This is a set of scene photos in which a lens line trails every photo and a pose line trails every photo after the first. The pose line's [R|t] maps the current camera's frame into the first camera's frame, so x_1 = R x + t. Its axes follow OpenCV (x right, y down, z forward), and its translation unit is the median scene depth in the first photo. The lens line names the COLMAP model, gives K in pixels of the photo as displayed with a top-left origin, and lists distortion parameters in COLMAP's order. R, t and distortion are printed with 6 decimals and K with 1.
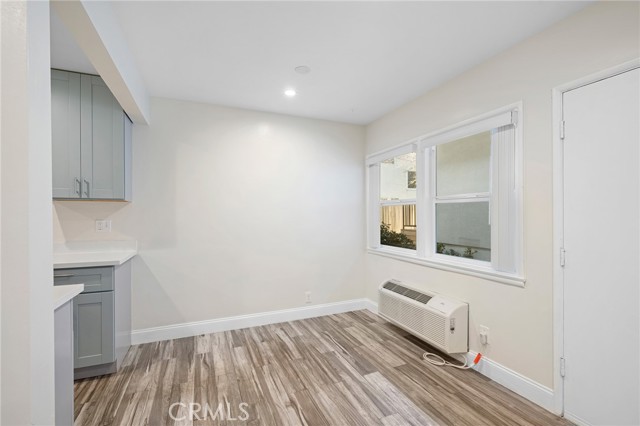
lens RADIAL K [[288.7, 0, 320.0], [0, 288.7, 213.0], [0, 0, 1]] dist [0.001292, 0.000173]
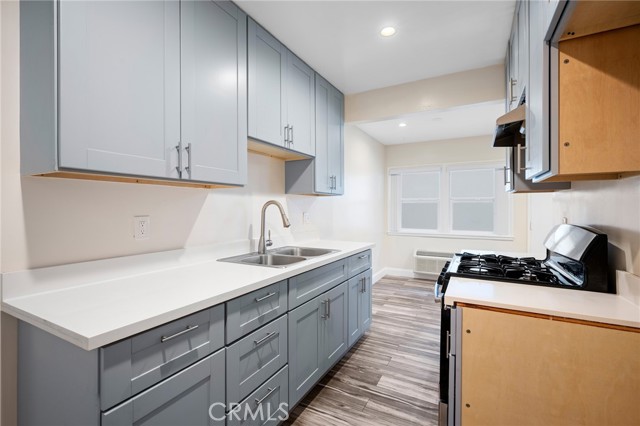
lens RADIAL K [[288.7, 0, 320.0], [0, 288.7, 213.0], [0, 0, 1]] dist [0.001292, 0.000173]
pose [[0.789181, -0.011476, 0.614054, -1.417537], [0.000154, 0.999829, 0.018488, 0.000899], [-0.614161, -0.014496, 0.789047, 0.112093]]
